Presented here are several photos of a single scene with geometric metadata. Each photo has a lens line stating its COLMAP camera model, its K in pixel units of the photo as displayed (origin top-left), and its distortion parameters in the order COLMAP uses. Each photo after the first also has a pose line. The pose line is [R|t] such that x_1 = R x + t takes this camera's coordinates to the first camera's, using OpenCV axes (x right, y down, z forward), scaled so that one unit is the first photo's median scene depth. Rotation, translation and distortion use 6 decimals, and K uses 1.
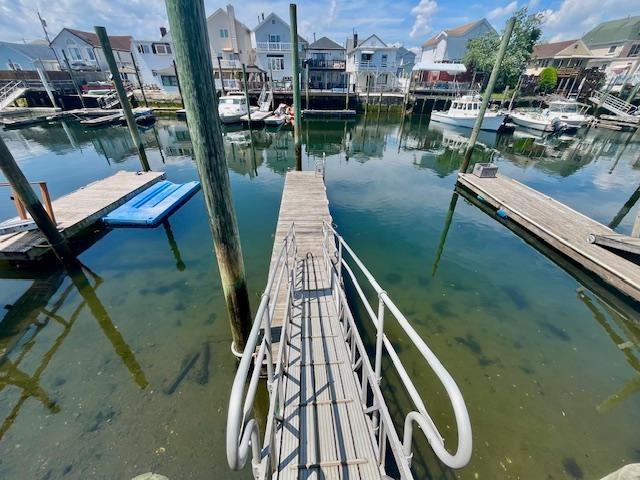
lens RADIAL K [[258.9, 0, 320.7], [0, 258.9, 239.0], [0, 0, 1]] dist [-0.002382, -0.000230]
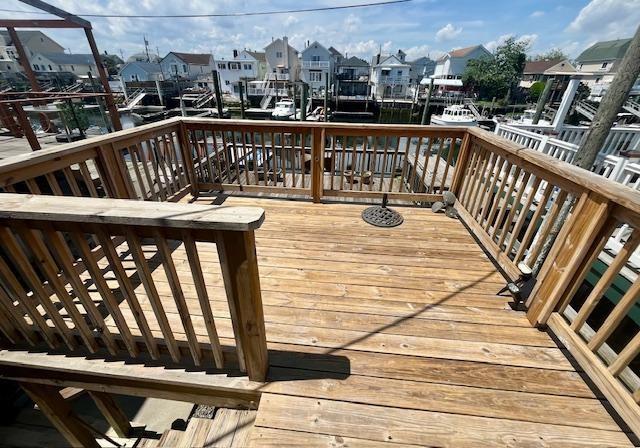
lens RADIAL K [[256.6, 0, 319.7], [0, 256.6, 206.4], [0, 0, 1]] dist [-0.001537, -0.000226]
pose [[0.992241, 0.061848, -0.107859, 0.034488], [-0.070942, 0.994053, -0.082621, 0.100706], [0.102108, 0.089631, 0.990727, -0.269825]]
